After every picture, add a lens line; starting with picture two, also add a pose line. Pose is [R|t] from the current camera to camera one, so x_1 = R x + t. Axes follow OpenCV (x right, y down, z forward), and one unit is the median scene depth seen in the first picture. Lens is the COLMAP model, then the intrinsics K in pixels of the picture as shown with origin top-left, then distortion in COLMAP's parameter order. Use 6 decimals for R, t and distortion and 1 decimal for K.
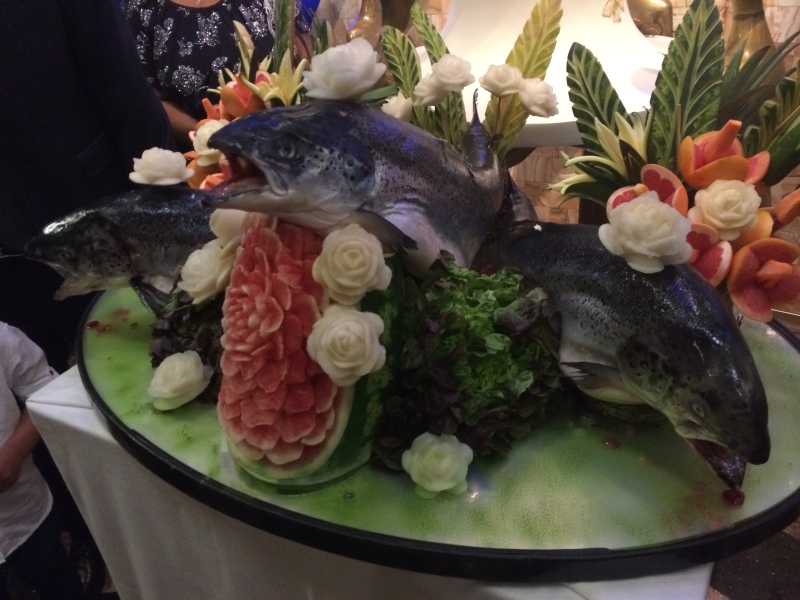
lens RADIAL K [[701.2, 0, 401.1], [0, 701.2, 303.2], [0, 0, 1]] dist [0.030593, -0.056809]
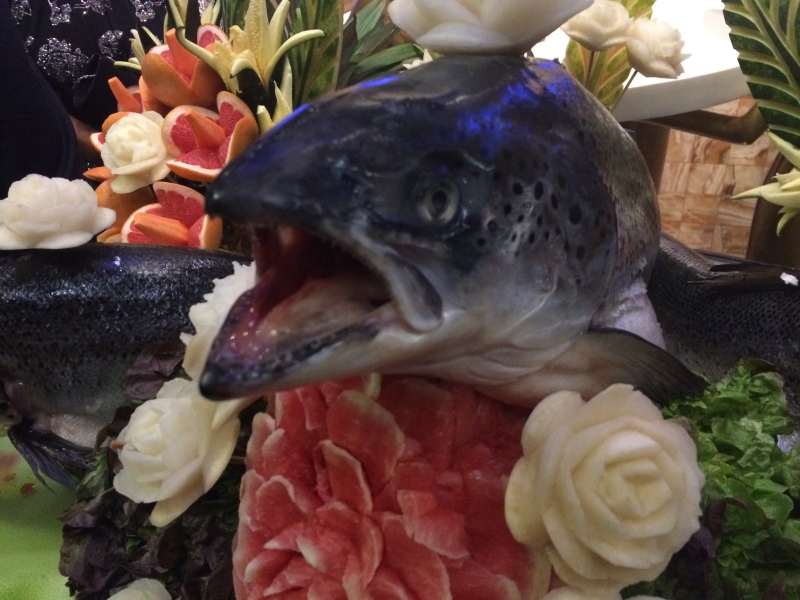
lens RADIAL K [[701.2, 0, 398.4], [0, 701.2, 296.4], [0, 0, 1]] dist [0.030593, -0.056809]
pose [[0.989021, -0.089442, 0.117629, -0.181573], [0.086374, 0.995782, 0.030939, -0.148340], [-0.119901, -0.020439, 0.992575, 0.536688]]
